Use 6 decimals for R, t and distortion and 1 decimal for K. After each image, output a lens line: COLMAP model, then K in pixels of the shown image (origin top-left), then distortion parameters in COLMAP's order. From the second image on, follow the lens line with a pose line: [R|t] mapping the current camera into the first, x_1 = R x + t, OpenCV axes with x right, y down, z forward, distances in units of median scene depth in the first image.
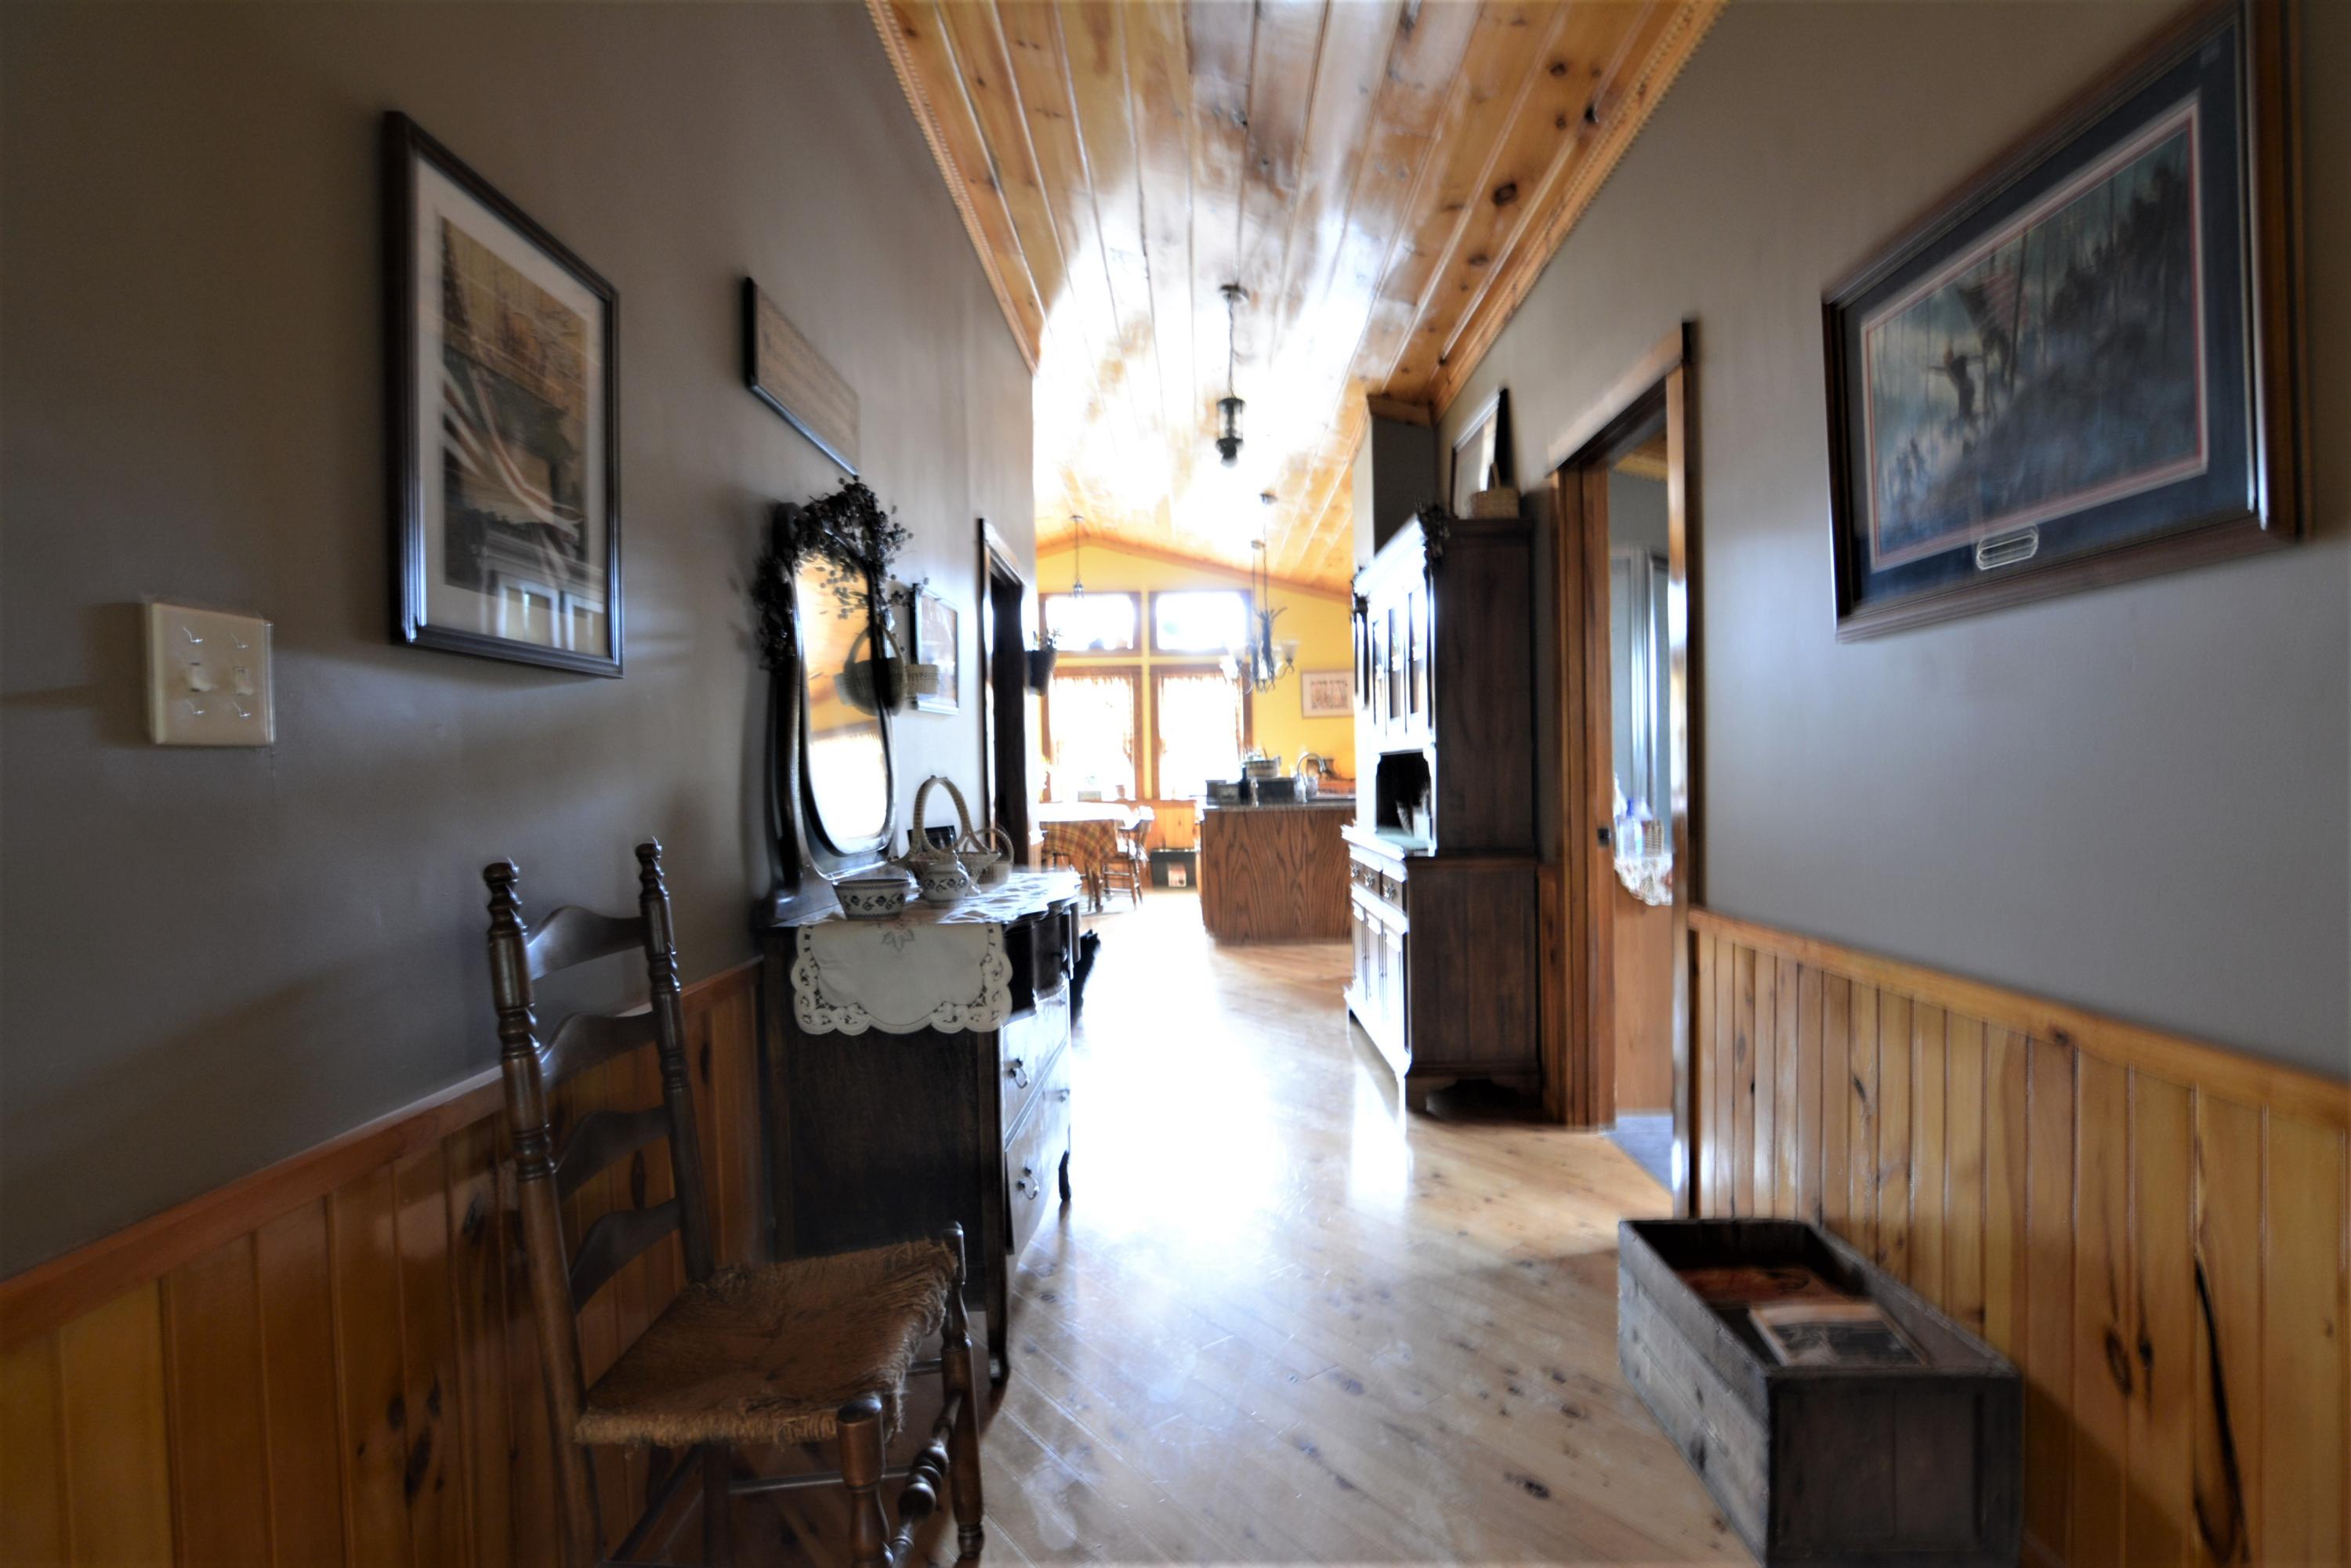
lens RADIAL K [[1144.4, 0, 1194.0], [0, 1144.4, 780.2], [0, 0, 1]] dist [-0.016428, 0.000456]
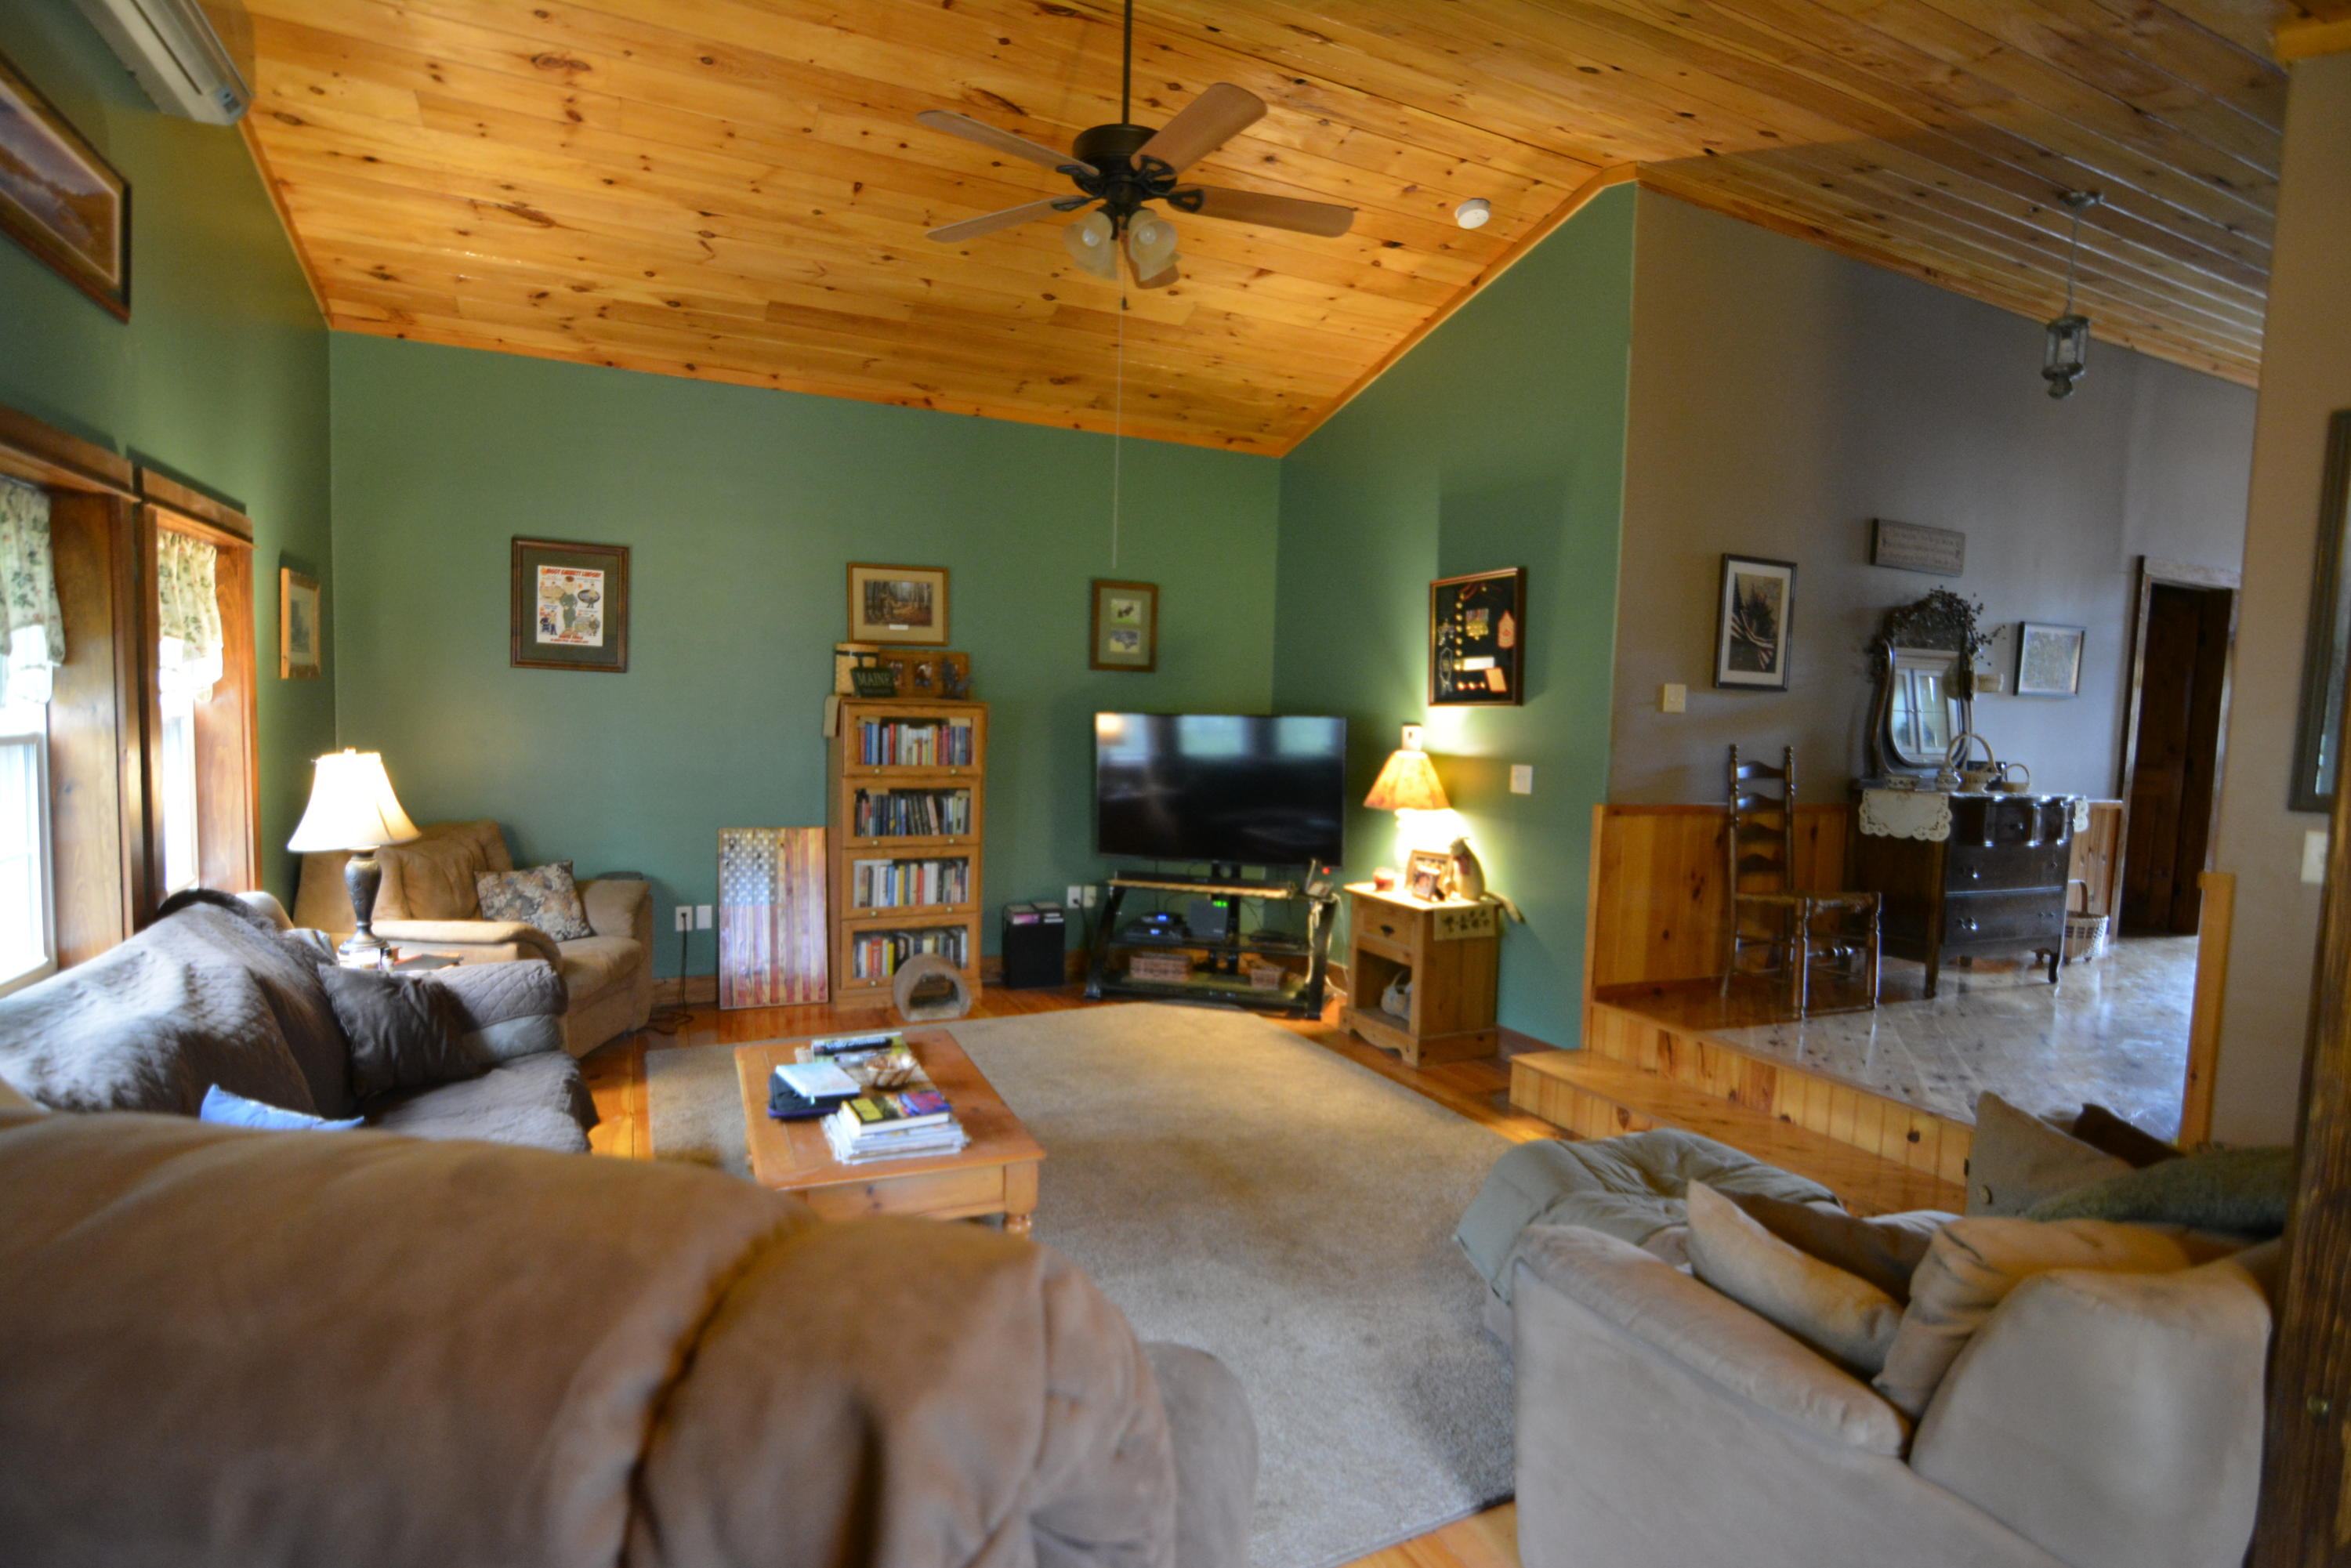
lens RADIAL K [[1100.2, 0, 1128.9], [0, 1100.2, 787.2], [0, 0, 1]] dist [-0.001778, 0.000031]
pose [[0.414046, 0.105935, -0.904071, 1.518283], [-0.052096, 0.994335, 0.092653, -0.020209], [0.908764, 0.008735, 0.417219, -1.905433]]
